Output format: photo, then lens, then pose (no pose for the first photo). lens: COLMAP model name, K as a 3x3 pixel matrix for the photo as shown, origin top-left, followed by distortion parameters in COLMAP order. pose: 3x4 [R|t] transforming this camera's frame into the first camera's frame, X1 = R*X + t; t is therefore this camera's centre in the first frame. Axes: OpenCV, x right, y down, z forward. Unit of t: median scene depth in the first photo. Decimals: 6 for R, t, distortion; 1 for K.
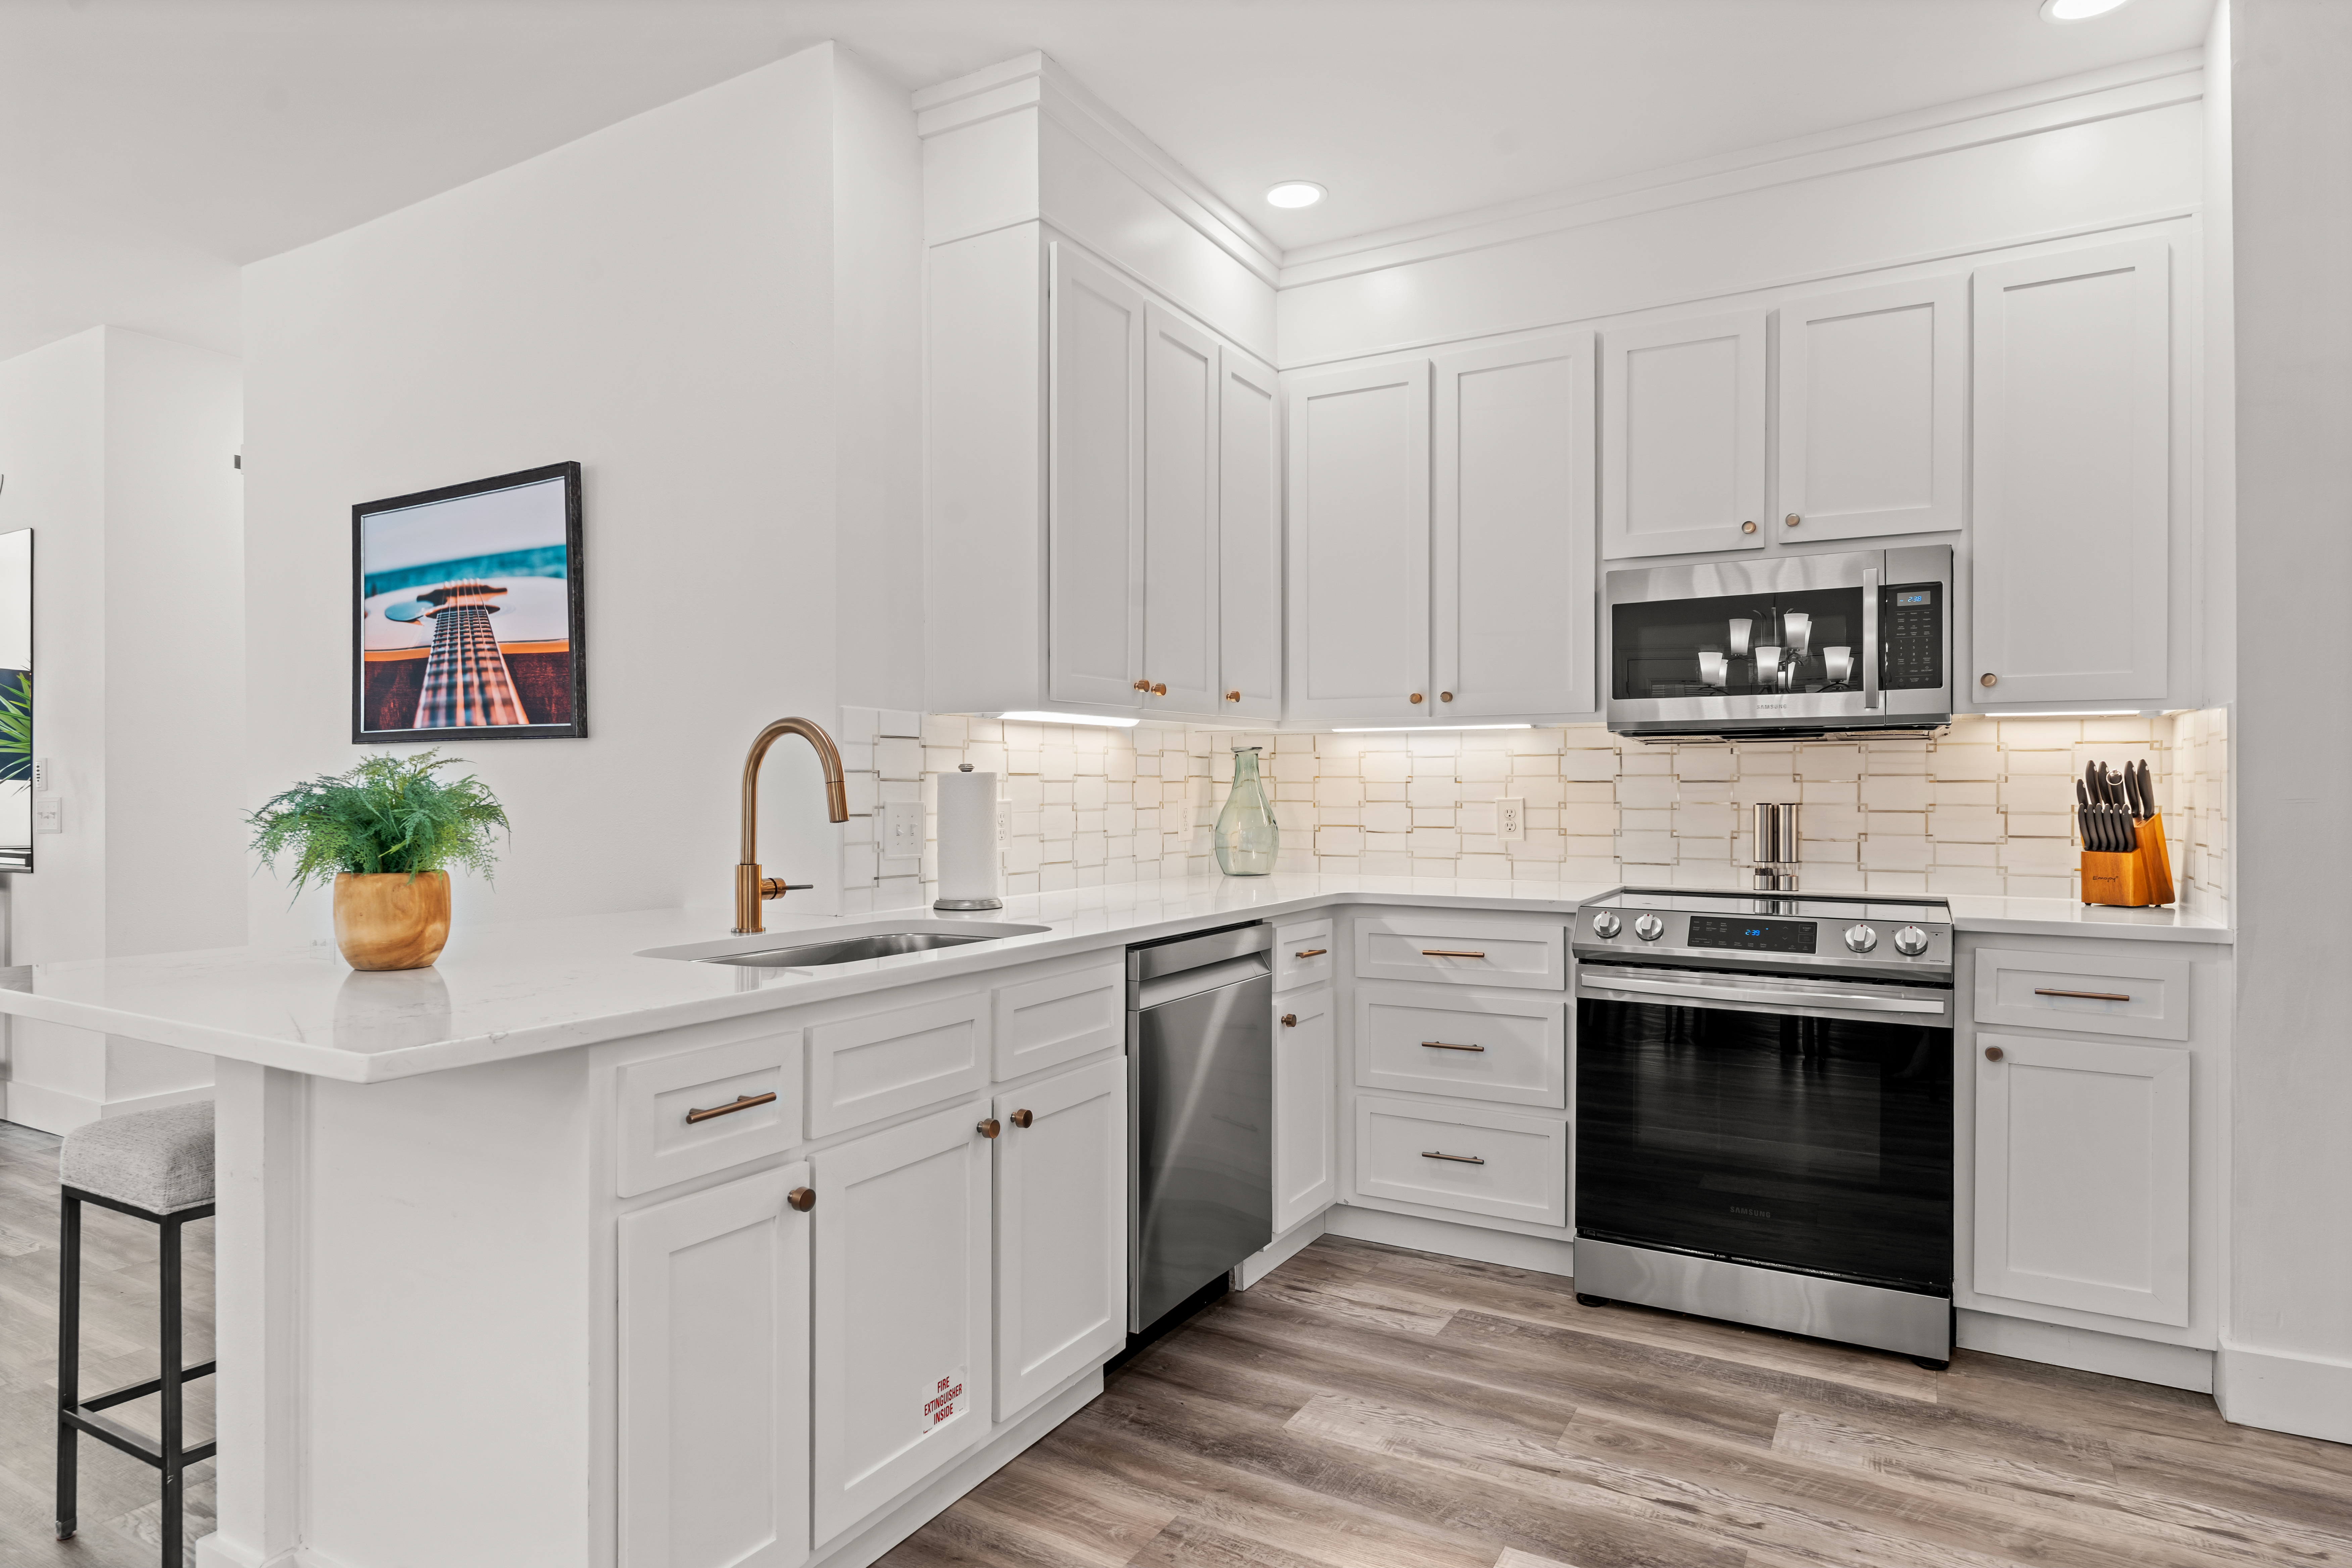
lens RADIAL K [[1317.9, 0, 1166.8], [0, 1317.9, 788.7], [0, 0, 1]] dist [-0.007175, 0.003165]
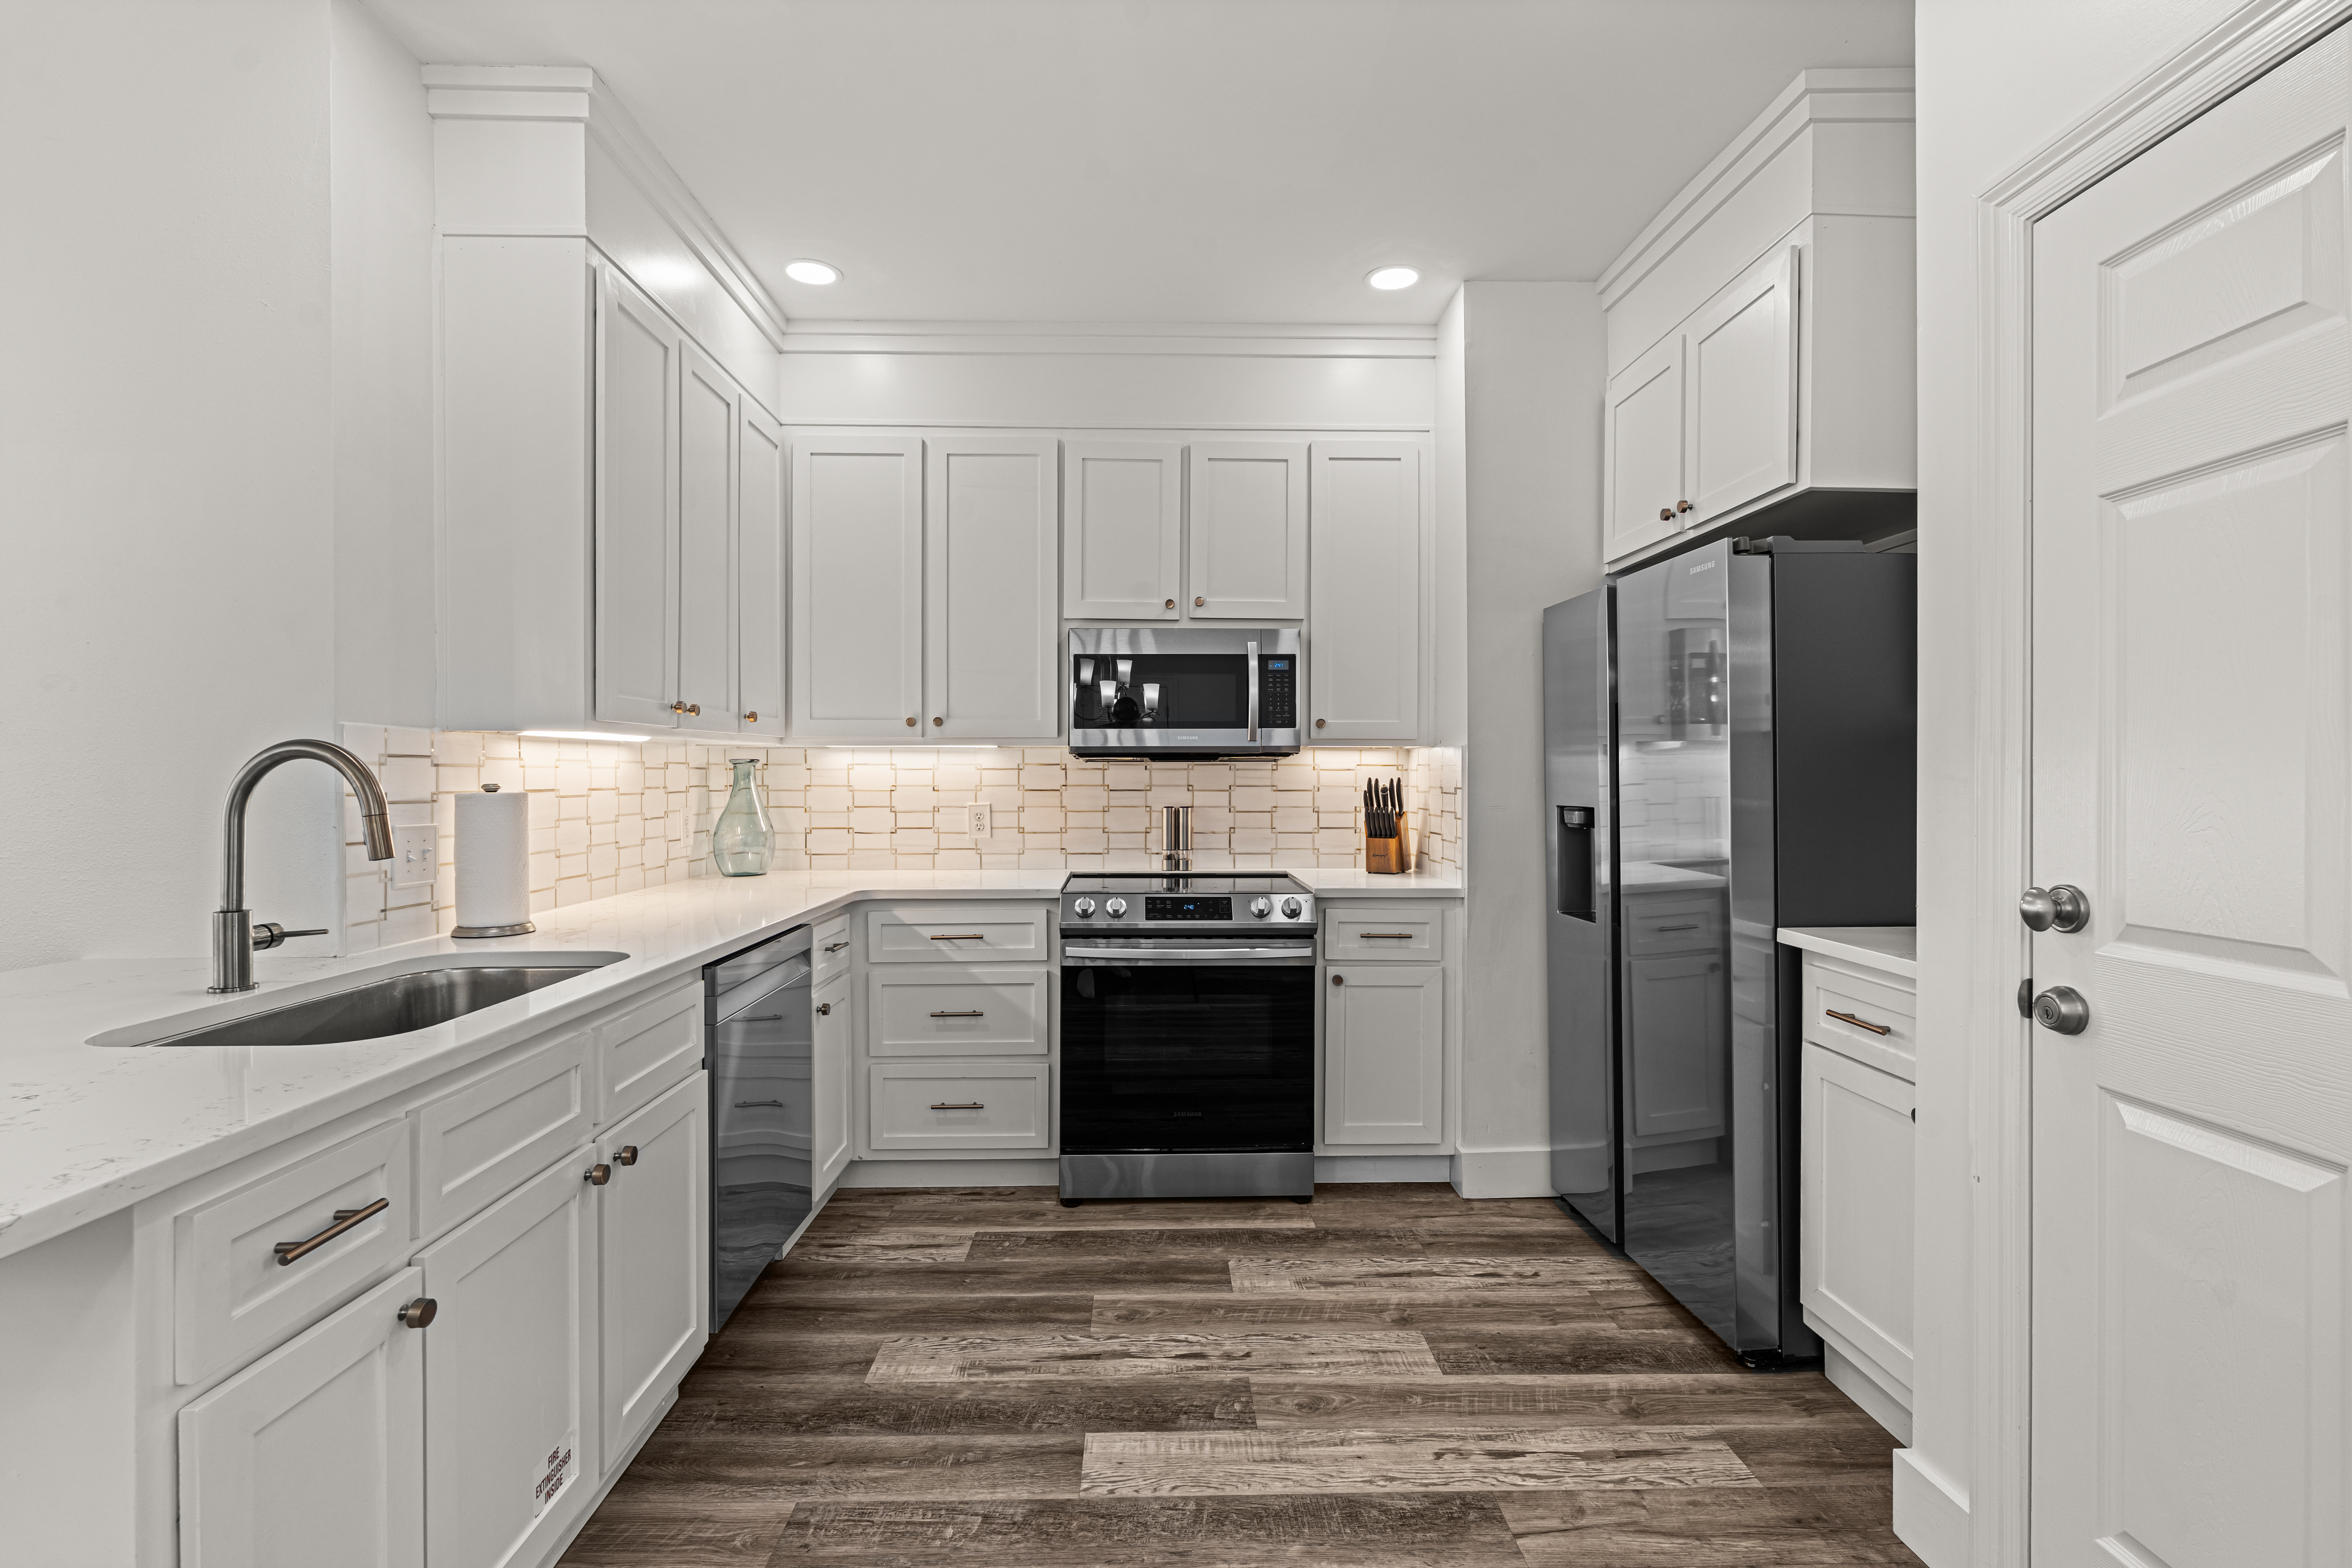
lens RADIAL K [[1040.5, 0, 1169.1], [0, 1040.5, 779.6], [0, 0, 1]] dist [-0.008216, 0.000073]
pose [[0.853123, -0.002445, 0.521704, -0.124557], [0.000800, 0.999994, 0.003378, -0.024014], [-0.521709, -0.002464, 0.853120, 0.097582]]
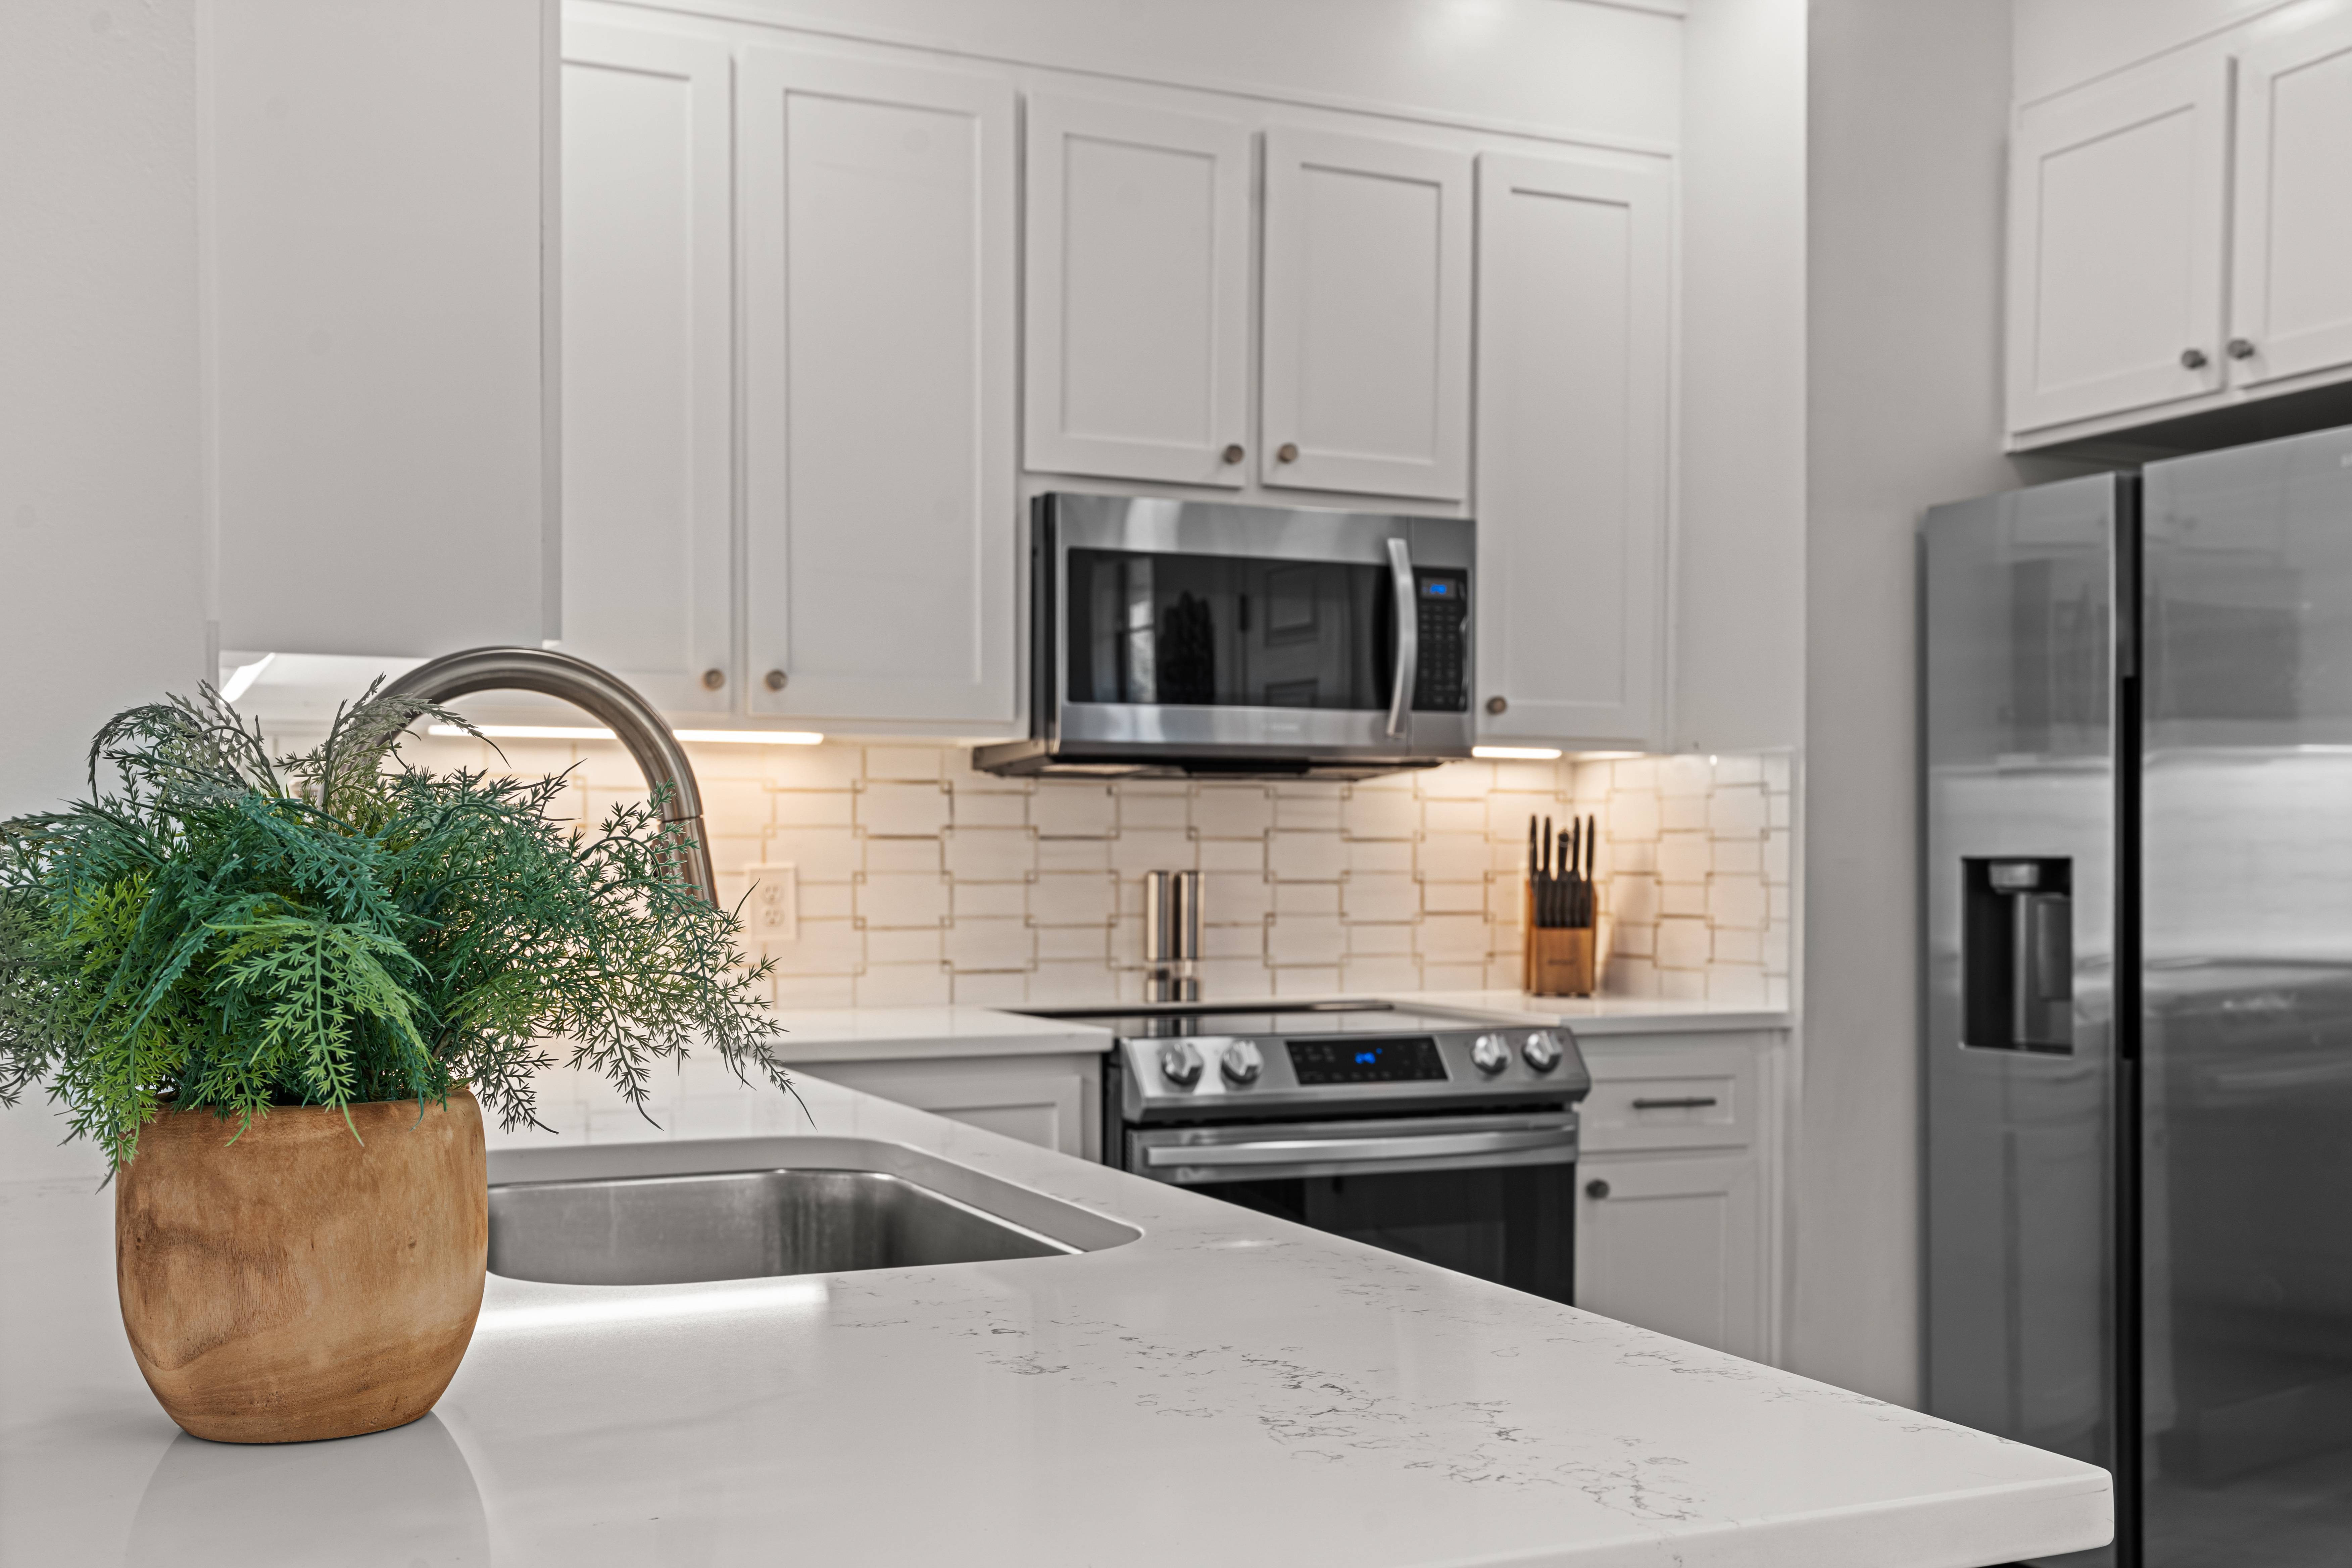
lens RADIAL K [[2345.3, 0, 1127.9], [0, 2345.3, 958.1], [0, 0, 1]] dist [-0.016862, 0.000000]
pose [[0.600745, -0.033517, 0.798738, -0.584312], [0.000359, 0.999132, 0.041656, 0.006231], [-0.799441, -0.024738, 0.600235, 0.355247]]
